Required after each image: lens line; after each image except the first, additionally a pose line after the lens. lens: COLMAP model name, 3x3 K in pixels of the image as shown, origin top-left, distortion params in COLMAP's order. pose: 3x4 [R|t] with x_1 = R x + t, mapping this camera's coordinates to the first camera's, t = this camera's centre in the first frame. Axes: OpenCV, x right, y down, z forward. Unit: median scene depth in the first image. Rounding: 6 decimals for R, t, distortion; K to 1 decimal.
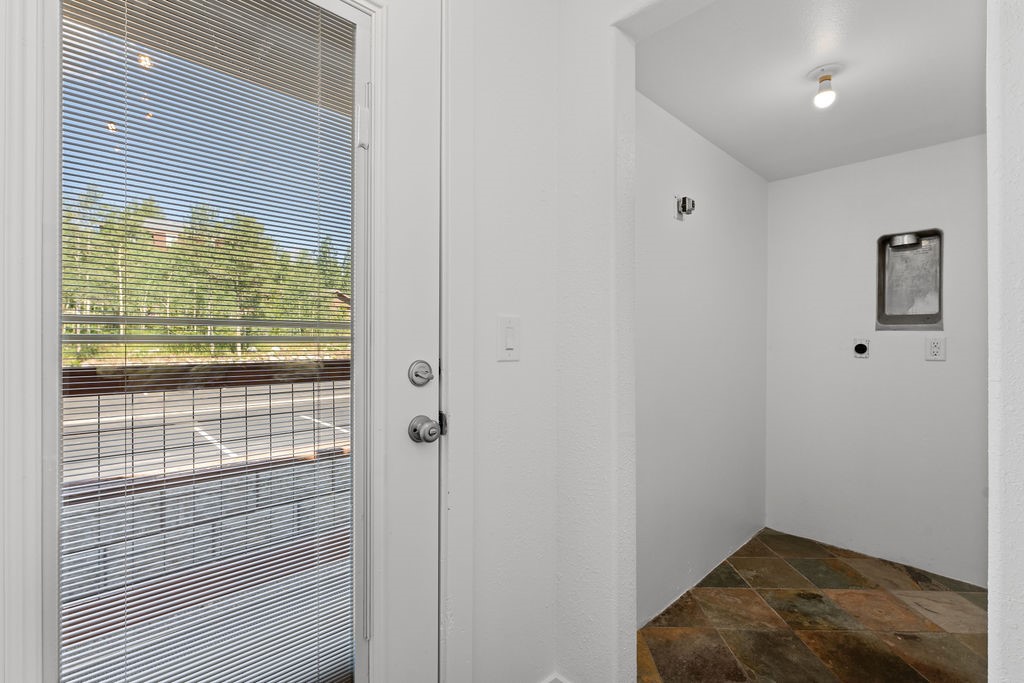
lens RADIAL K [[462.0, 0, 506.9], [0, 462.0, 342.6], [0, 0, 1]] dist [-0.004428, -0.001289]
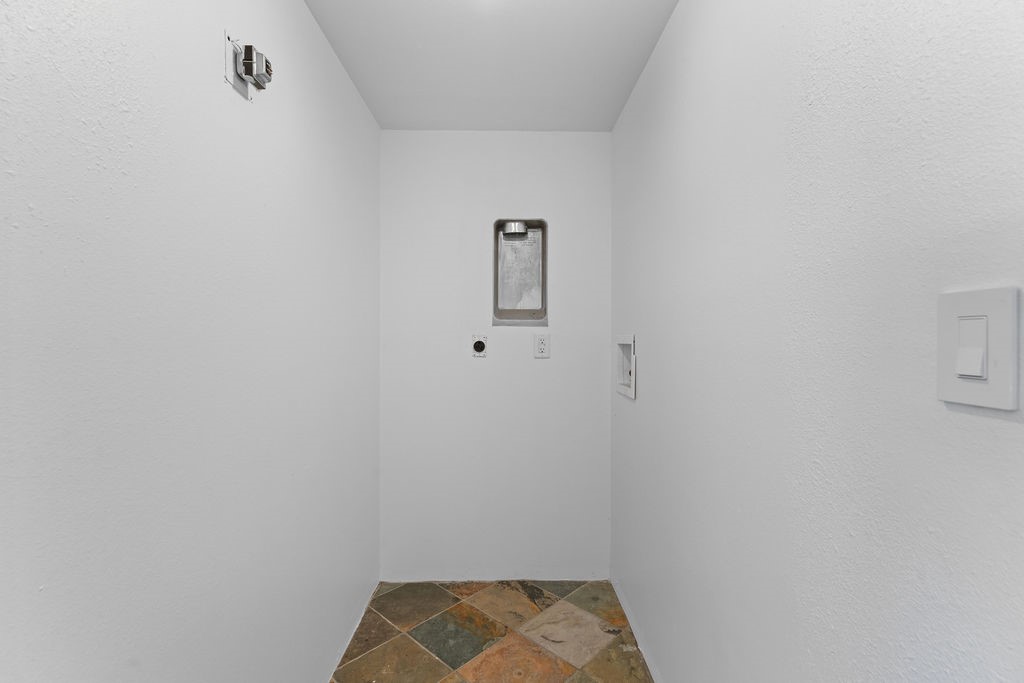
lens RADIAL K [[462.0, 0, 507.8], [0, 462.0, 341.0], [0, 0, 1]] dist [-0.004428, -0.001289]
pose [[0.678133, -0.008968, 0.734885, 0.174438], [0.004436, 0.999957, 0.008109, -0.004108], [-0.734926, -0.002239, 0.678144, 0.388809]]
